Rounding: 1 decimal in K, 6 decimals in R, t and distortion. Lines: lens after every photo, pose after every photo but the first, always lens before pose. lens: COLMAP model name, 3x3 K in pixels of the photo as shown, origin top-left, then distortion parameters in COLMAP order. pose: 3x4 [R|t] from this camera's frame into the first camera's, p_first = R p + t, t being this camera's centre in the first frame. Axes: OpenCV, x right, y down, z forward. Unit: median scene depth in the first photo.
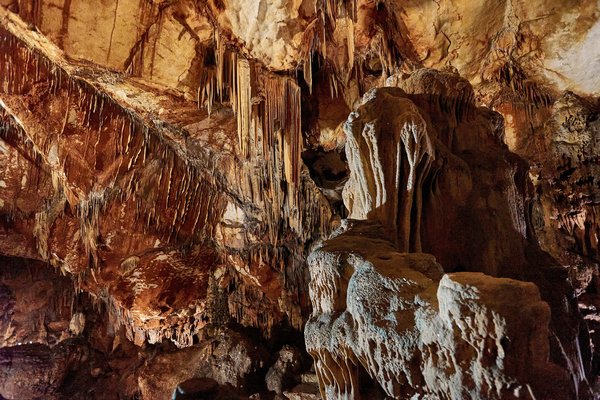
lens RADIAL K [[315.5, 0, 299.6], [0, 315.5, 200.7], [0, 0, 1]] dist [0.007880, -0.004396]
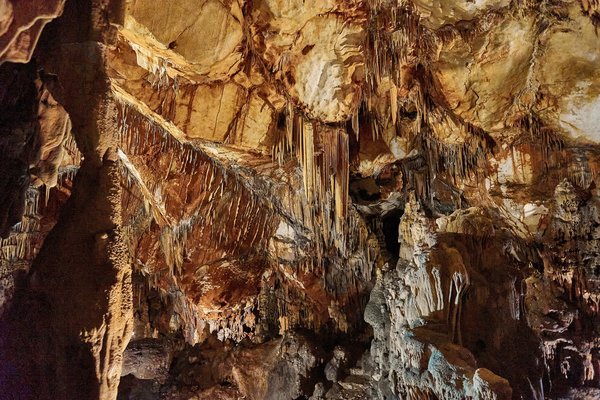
lens RADIAL K [[315.5, 0, 299.9], [0, 315.5, 200.5], [0, 0, 1]] dist [0.007880, -0.004396]
pose [[0.998897, 0.017323, -0.043642, -0.144026], [-0.014575, 0.997938, 0.062513, -0.207386], [0.044635, -0.061808, 0.997090, -0.253059]]
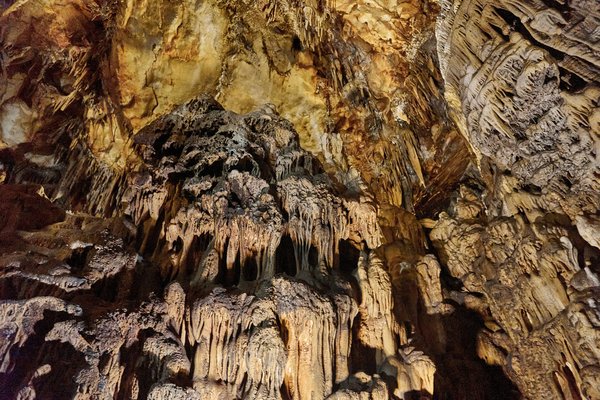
lens RADIAL K [[315.5, 0, 299.0], [0, 315.5, 200.3], [0, 0, 1]] dist [0.007880, -0.004396]
pose [[0.680465, 0.484687, 0.549587, 0.440680], [-0.132923, 0.819203, -0.557887, 0.226496], [-0.720624, 0.306571, 0.621865, 0.234947]]
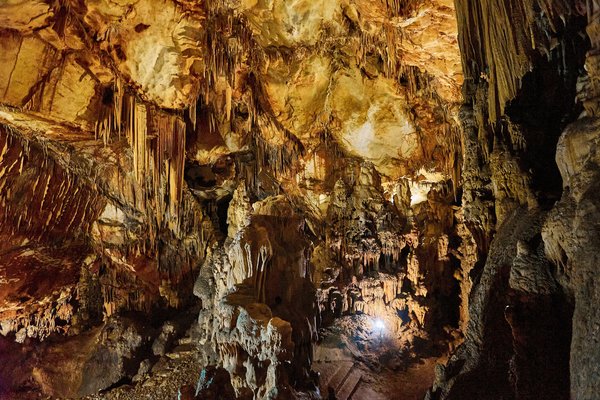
lens RADIAL K [[276.0, 0, 298.8], [0, 276.0, 200.2], [0, 0, 1]] dist [0.001892, -0.001789]
pose [[0.884312, 0.044335, 0.464787, -0.112125], [-0.091695, 0.992586, 0.079781, -0.207600], [-0.457804, -0.113170, 0.881821, -0.257598]]
